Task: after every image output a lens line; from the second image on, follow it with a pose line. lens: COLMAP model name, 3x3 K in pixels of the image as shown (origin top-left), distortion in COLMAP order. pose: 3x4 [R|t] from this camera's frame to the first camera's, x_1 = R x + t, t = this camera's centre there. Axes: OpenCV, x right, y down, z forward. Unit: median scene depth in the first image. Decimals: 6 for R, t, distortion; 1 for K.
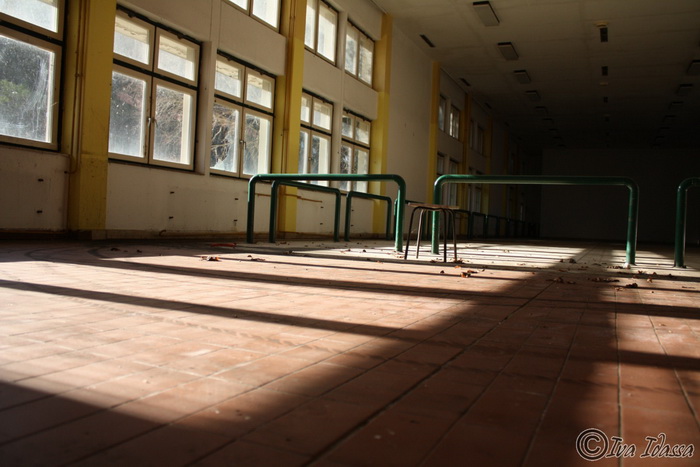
lens RADIAL K [[593.0, 0, 350.0], [0, 593.0, 233.5], [0, 0, 1]] dist [-0.150585, 0.116933]
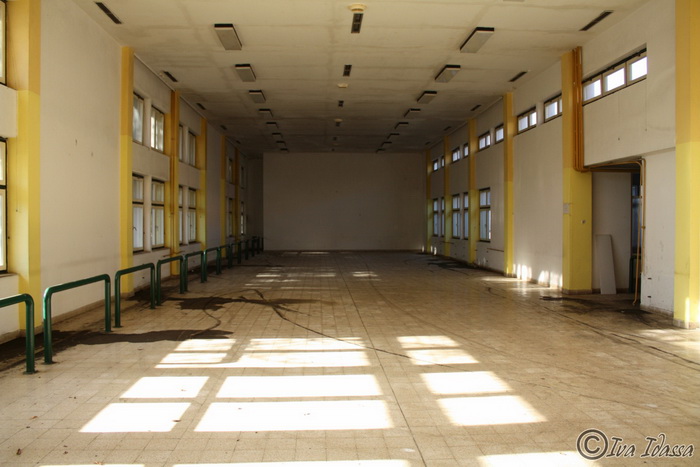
lens RADIAL K [[593.0, 0, 350.0], [0, 593.0, 233.5], [0, 0, 1]] dist [-0.150585, 0.116933]
pose [[0.888738, -0.051143, 0.455554, 0.054307], [0.044680, 0.998690, 0.024951, -0.067281], [-0.456233, -0.001821, 0.889859, 0.237256]]
